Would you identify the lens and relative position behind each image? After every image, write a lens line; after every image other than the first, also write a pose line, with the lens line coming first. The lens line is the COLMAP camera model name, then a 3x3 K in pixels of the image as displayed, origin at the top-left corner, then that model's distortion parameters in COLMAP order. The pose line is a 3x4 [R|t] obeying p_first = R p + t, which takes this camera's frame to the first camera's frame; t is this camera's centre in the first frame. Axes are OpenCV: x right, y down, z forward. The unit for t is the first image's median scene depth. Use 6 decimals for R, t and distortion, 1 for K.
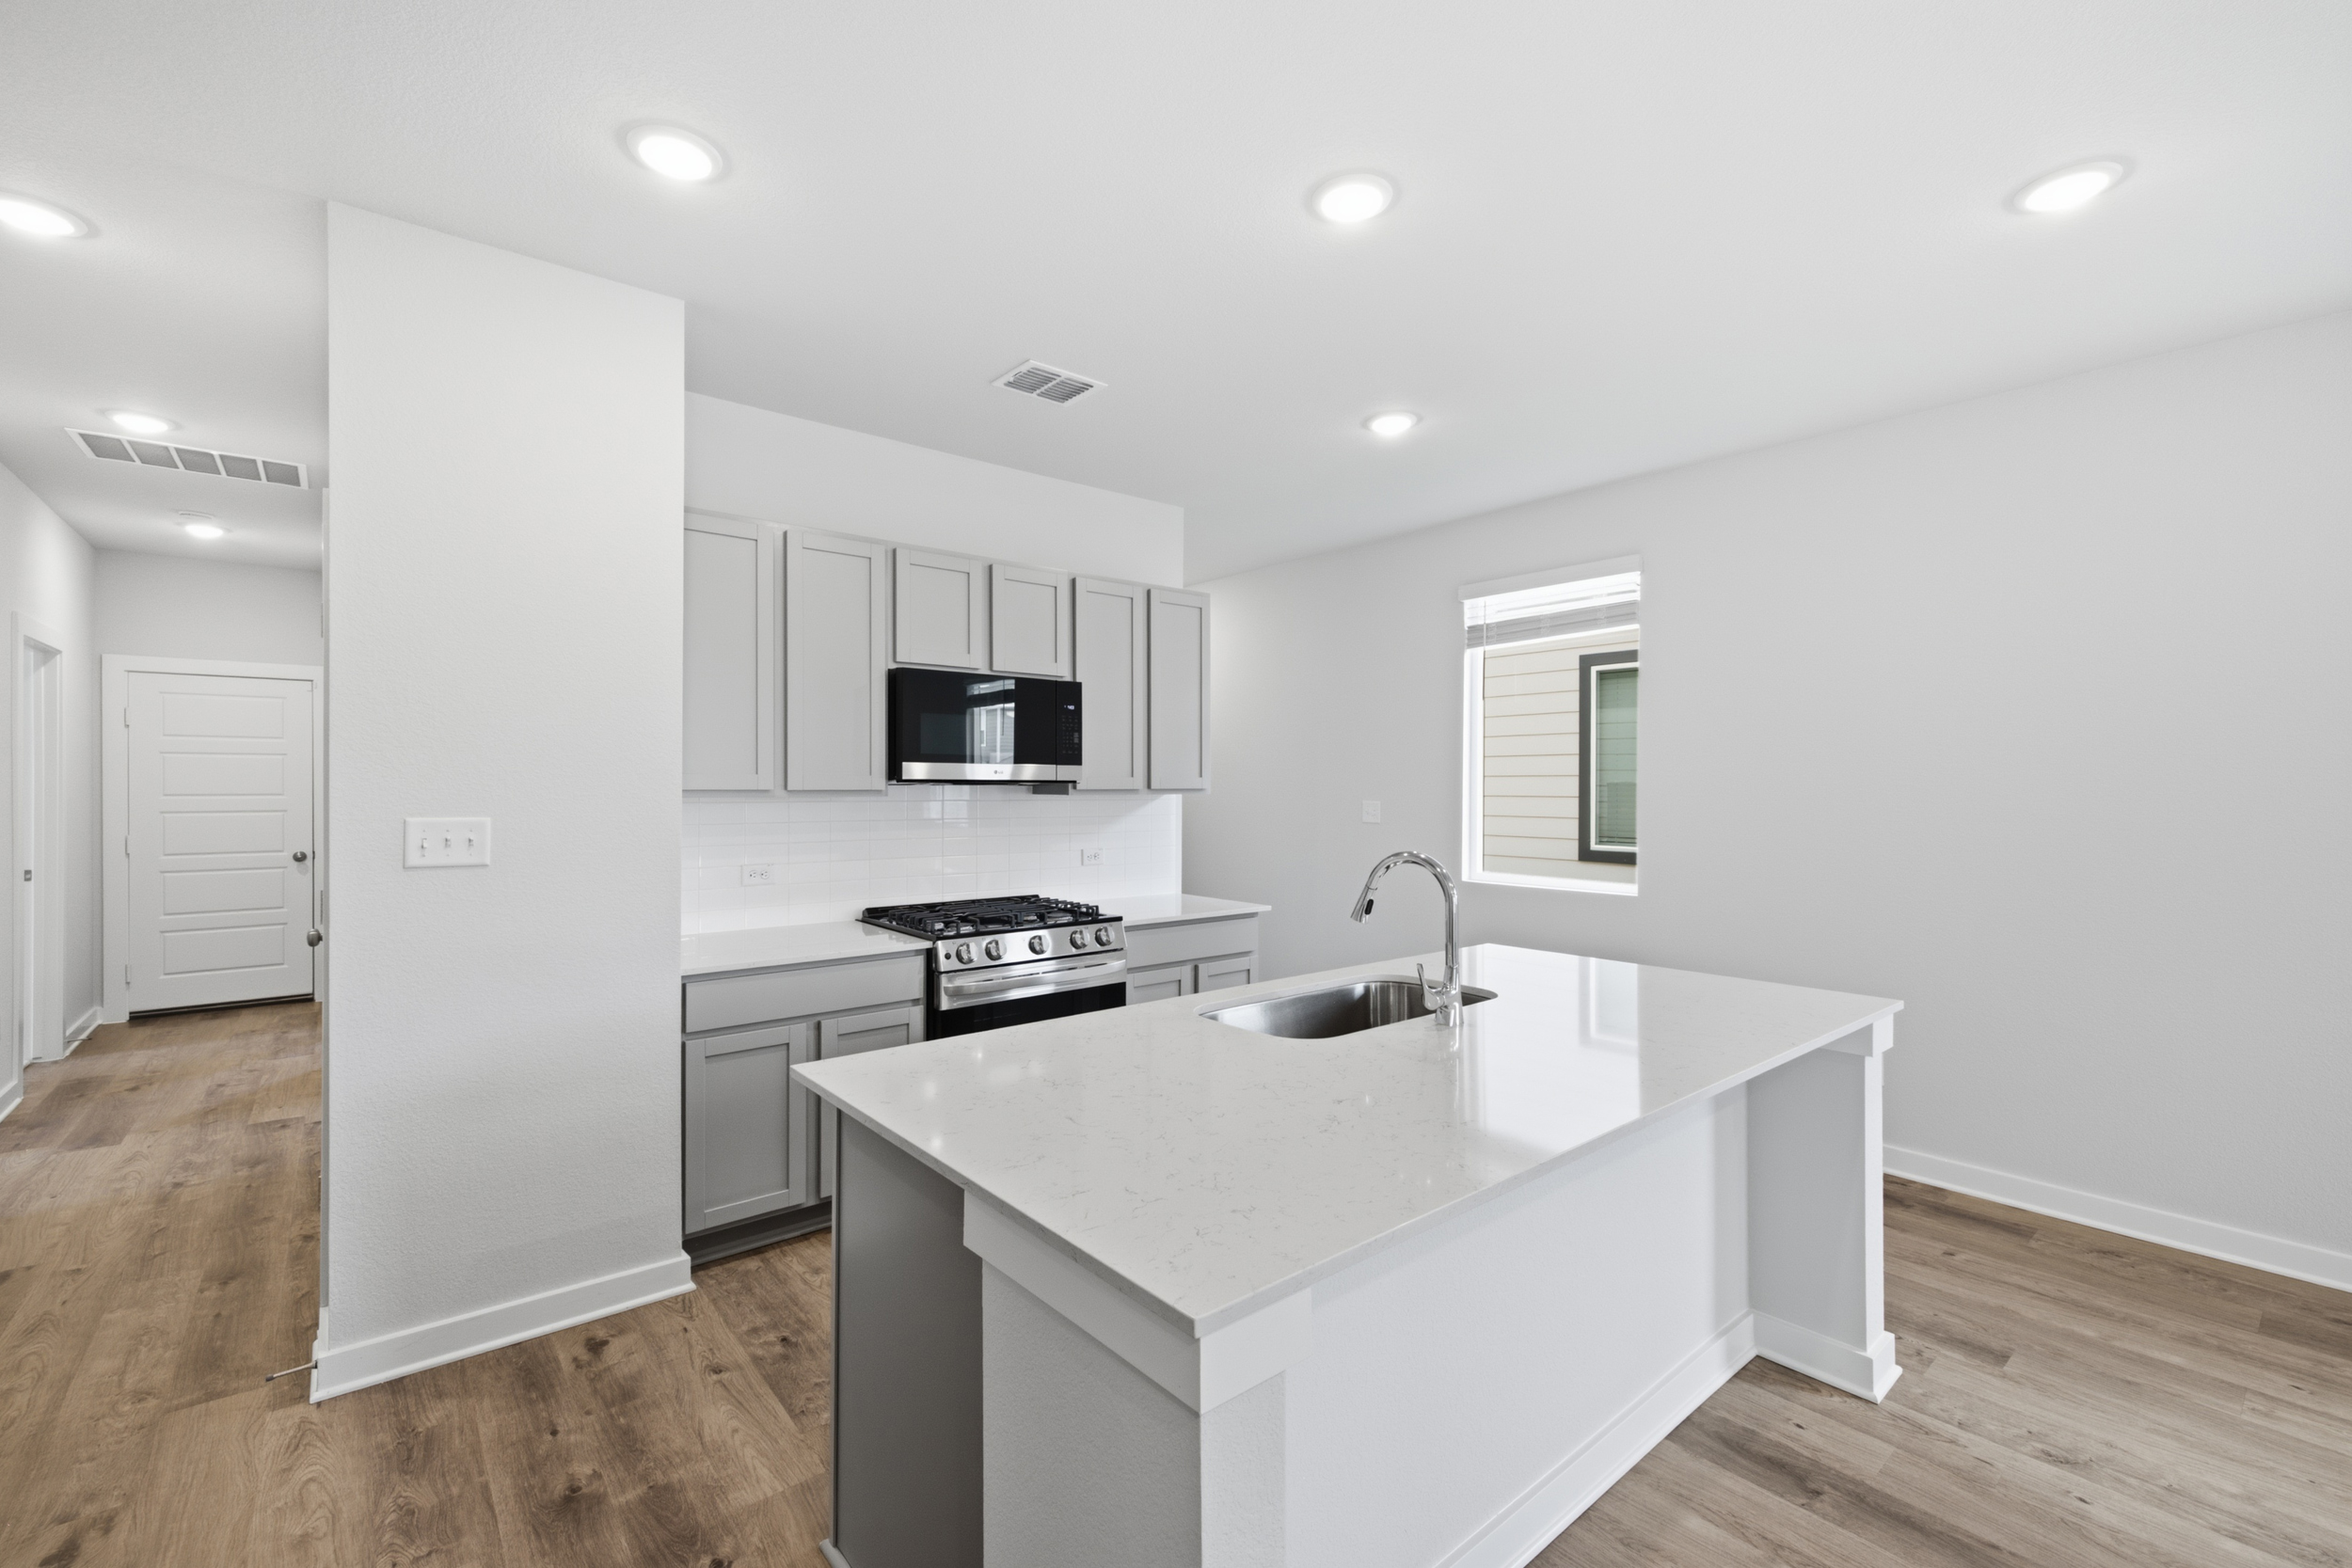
lens RADIAL K [[995.1, 0, 1177.1], [0, 995.1, 789.2], [0, 0, 1]] dist [0.003086, 0.000115]
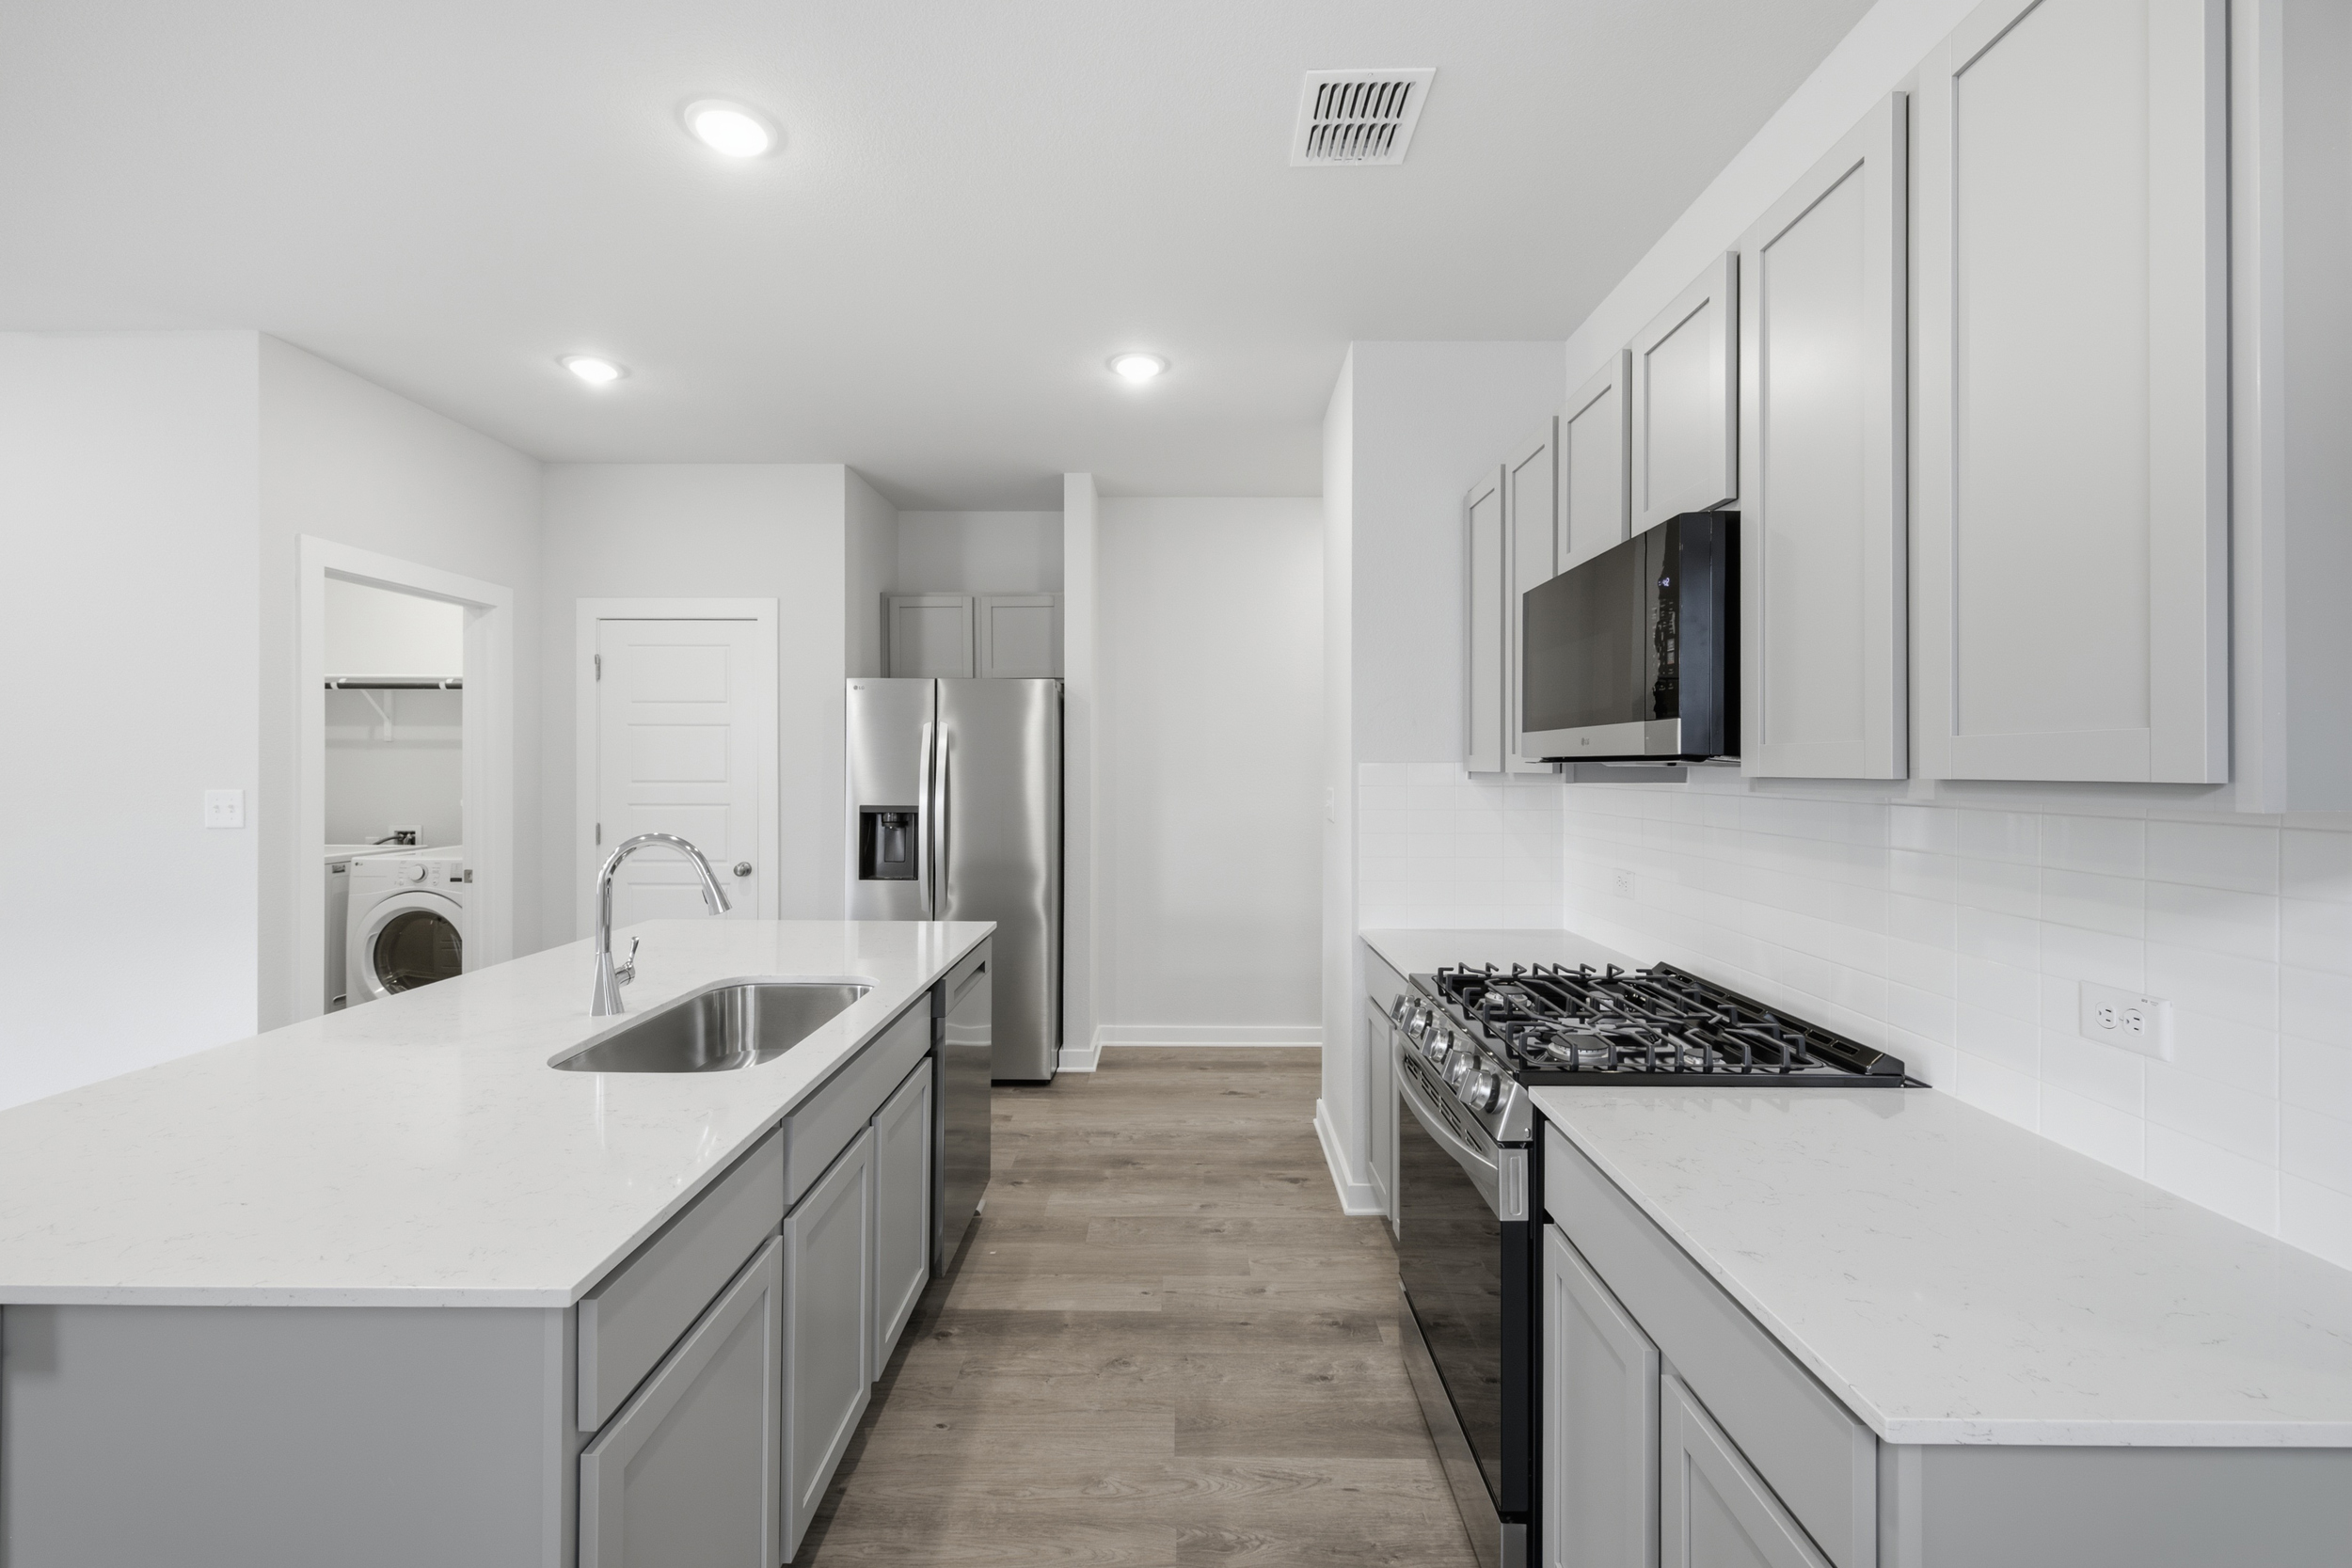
lens RADIAL K [[980.1, 0, 1171.1], [0, 980.1, 766.3], [0, 0, 1]] dist [0.001318, 0.000050]
pose [[-0.649996, -0.005434, -0.759918, 0.409399], [-0.008491, 0.999964, 0.000112, -0.002291], [0.759890, 0.006525, -0.650018, 1.313648]]
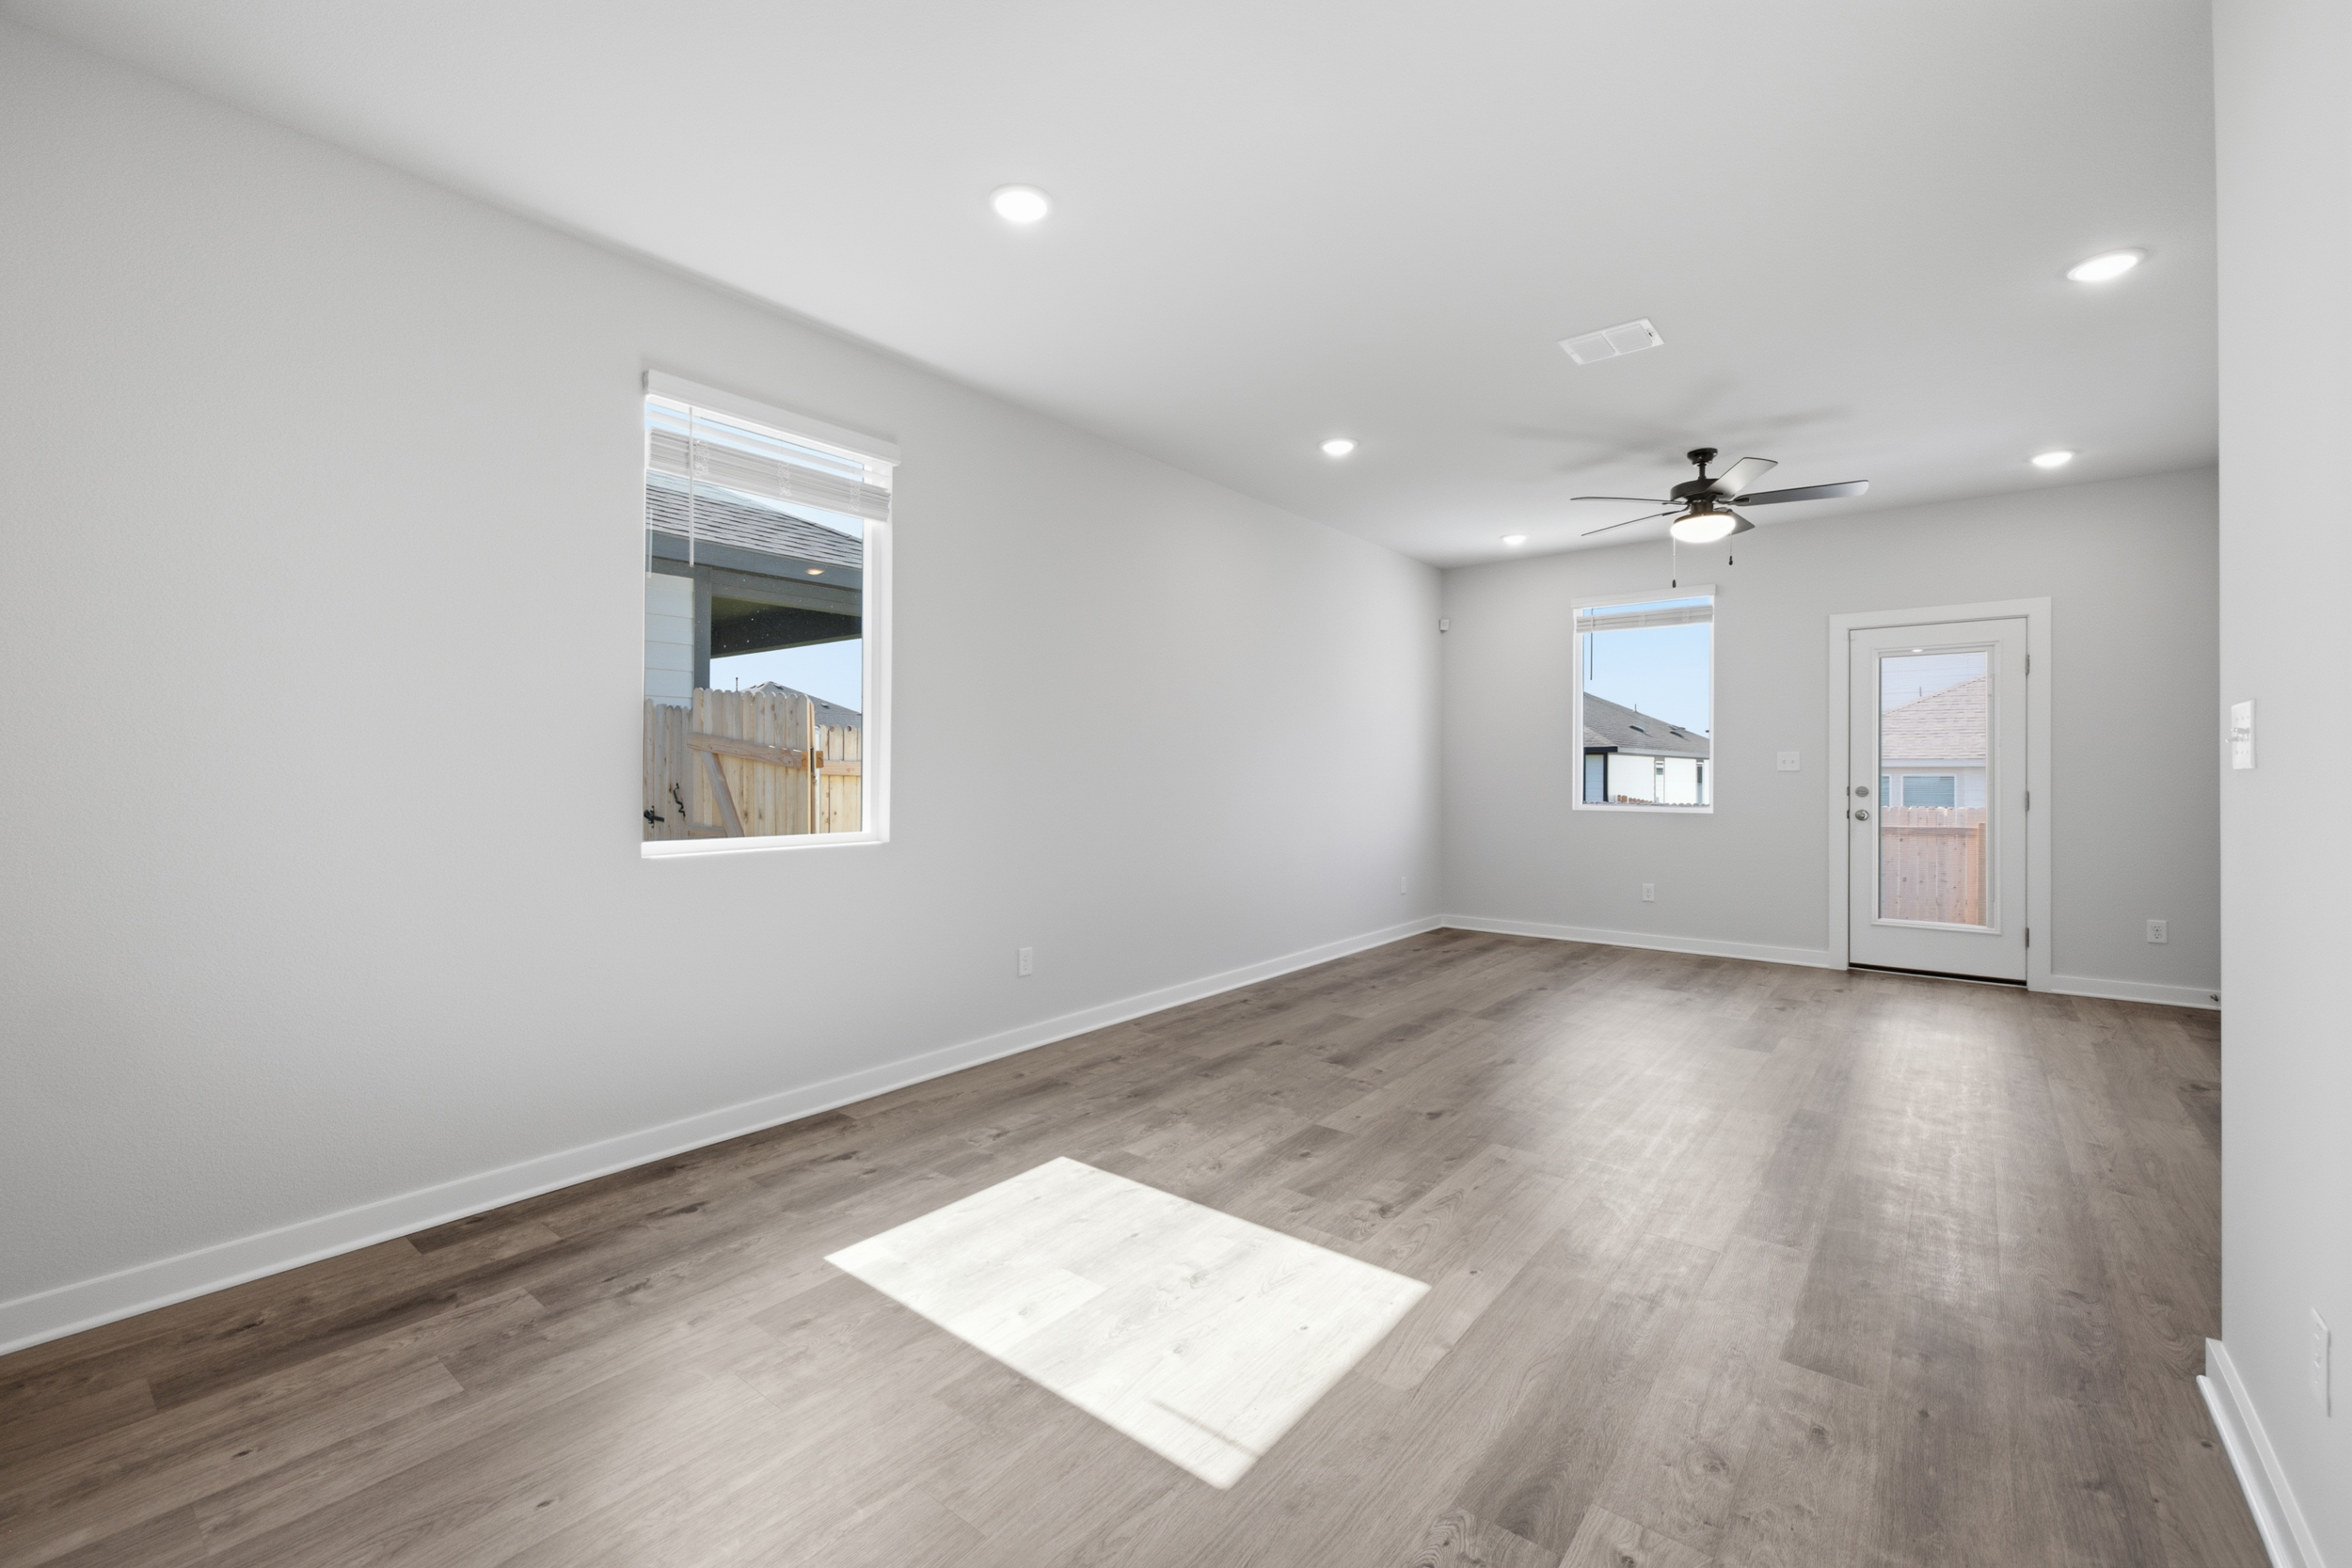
lens RADIAL K [[987.4, 0, 1163.9], [0, 987.4, 767.9], [0, 0, 1]] dist [0.004965, -0.000256]
pose [[-0.192794, 0.001564, 0.981238, 0.182205], [0.002516, 0.999996, -0.001099, 0.062949], [-0.981236, 0.002257, -0.192797, 0.327375]]
